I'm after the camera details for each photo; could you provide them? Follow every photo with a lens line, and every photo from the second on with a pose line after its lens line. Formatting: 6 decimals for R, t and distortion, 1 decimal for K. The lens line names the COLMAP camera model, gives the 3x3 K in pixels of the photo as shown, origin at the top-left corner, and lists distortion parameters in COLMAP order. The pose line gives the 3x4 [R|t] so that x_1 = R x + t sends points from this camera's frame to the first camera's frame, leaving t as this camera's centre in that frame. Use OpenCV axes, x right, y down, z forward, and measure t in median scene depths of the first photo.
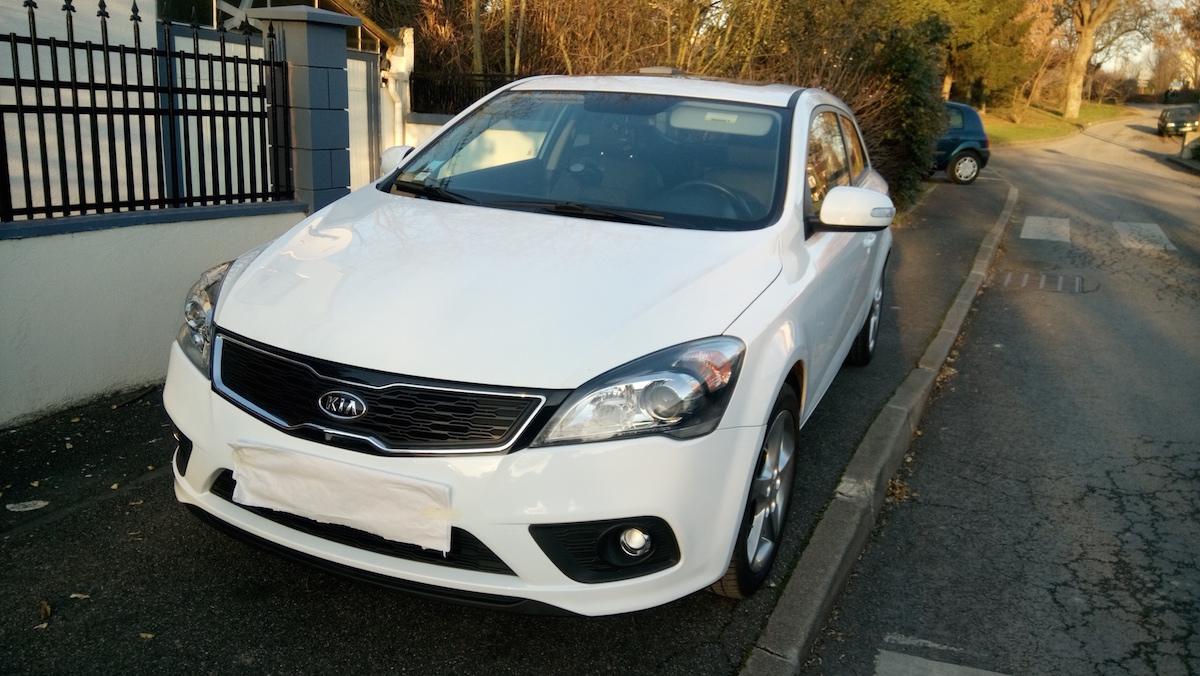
lens RADIAL K [[961.5, 0, 574.1], [0, 961.5, 338.4], [0, 0, 1]] dist [0.112635, -0.178266]
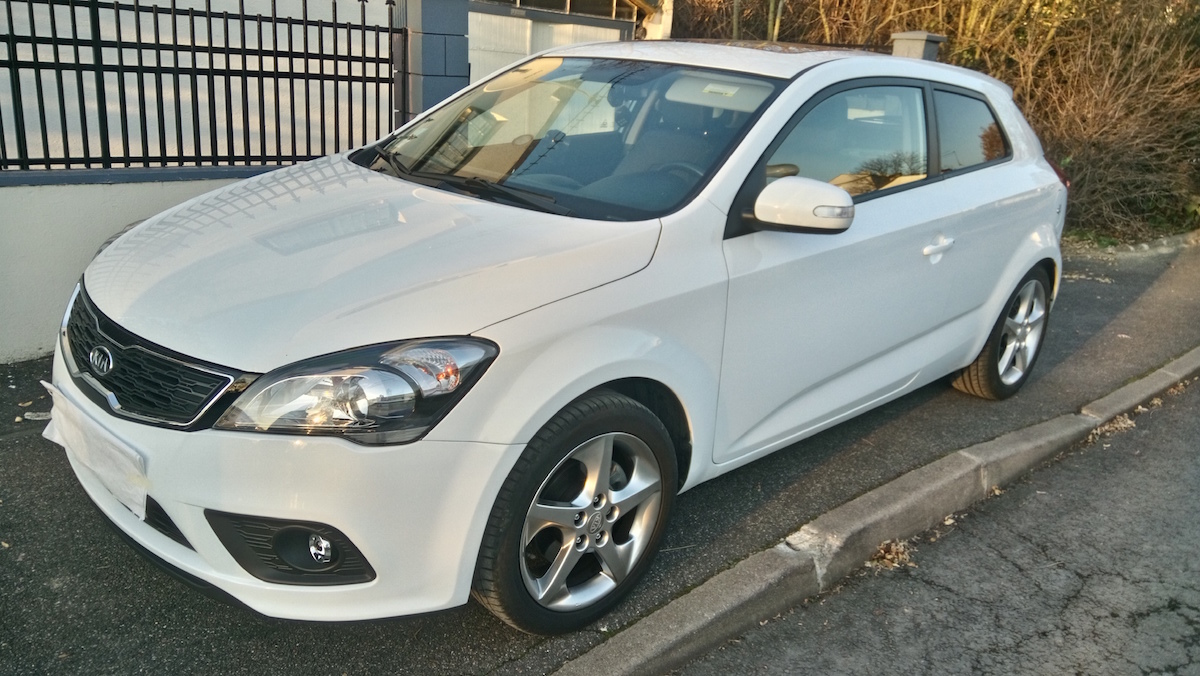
lens RADIAL K [[961.5, 0, 574.1], [0, 961.5, 338.4], [0, 0, 1]] dist [0.112635, -0.178266]
pose [[0.918498, 0.117156, -0.377672, 0.379444], [-0.106393, 0.993100, 0.049317, -0.036167], [0.380844, -0.005116, 0.924625, 0.147701]]
